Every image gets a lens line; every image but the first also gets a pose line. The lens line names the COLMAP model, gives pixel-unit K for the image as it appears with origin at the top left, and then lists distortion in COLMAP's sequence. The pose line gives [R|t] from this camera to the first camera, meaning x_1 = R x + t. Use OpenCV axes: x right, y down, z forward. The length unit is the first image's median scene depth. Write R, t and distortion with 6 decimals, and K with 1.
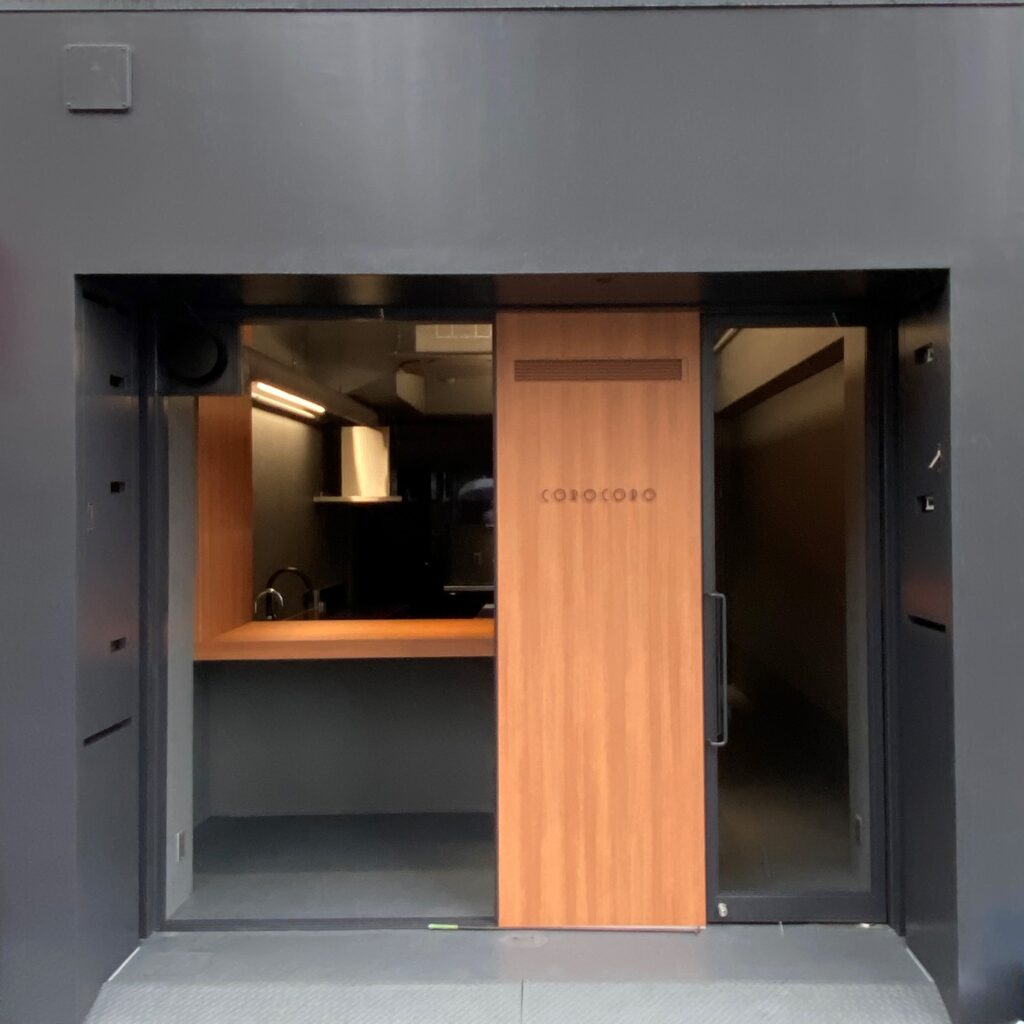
lens RADIAL K [[913.4, 0, 513.6], [0, 913.4, 512.5], [0, 0, 1]] dist [0.020144, -0.006427]
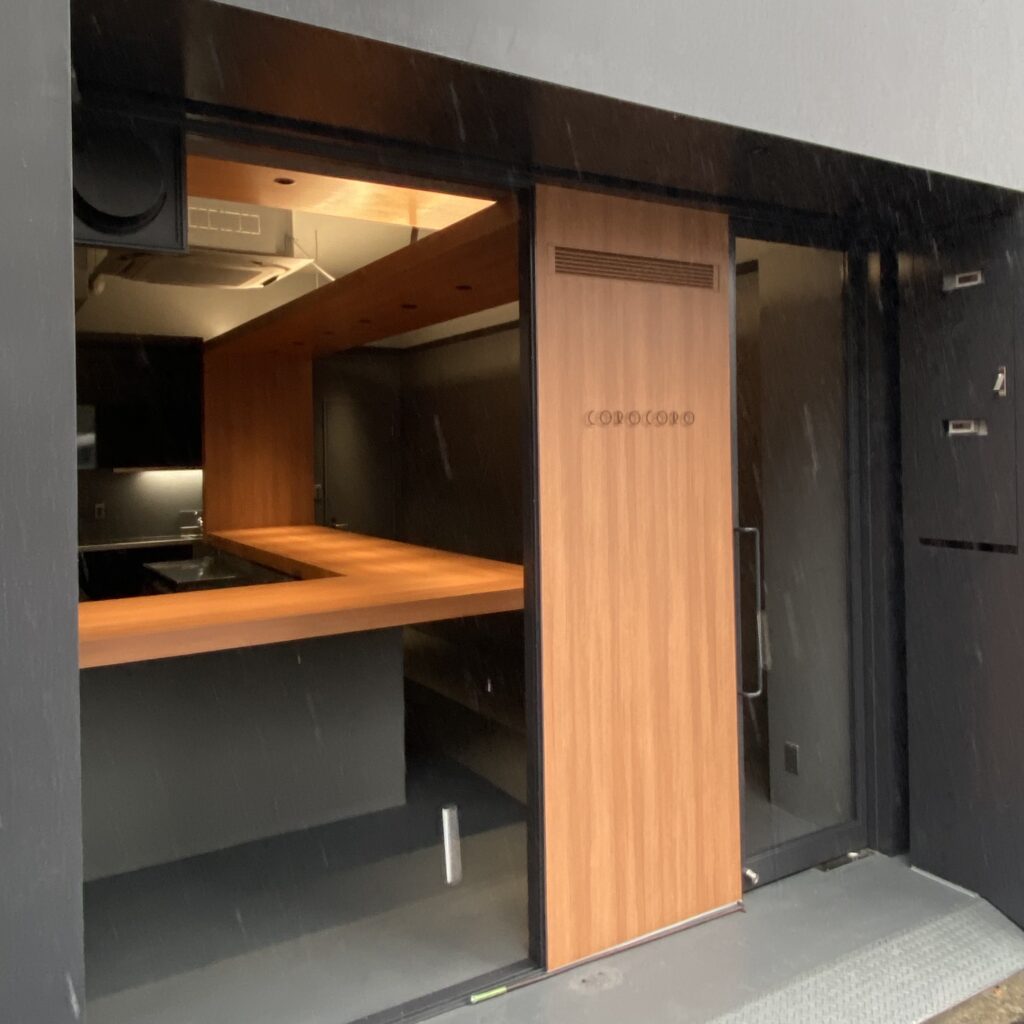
lens RADIAL K [[913.4, 0, 509.2], [0, 913.4, 445.8], [0, 0, 1]] dist [0.020144, -0.006427]
pose [[0.849811, -0.008235, 0.527023, -0.451643], [0.009250, 0.999957, 0.000709, 0.004615], [-0.527006, 0.004273, 0.849851, 0.352302]]
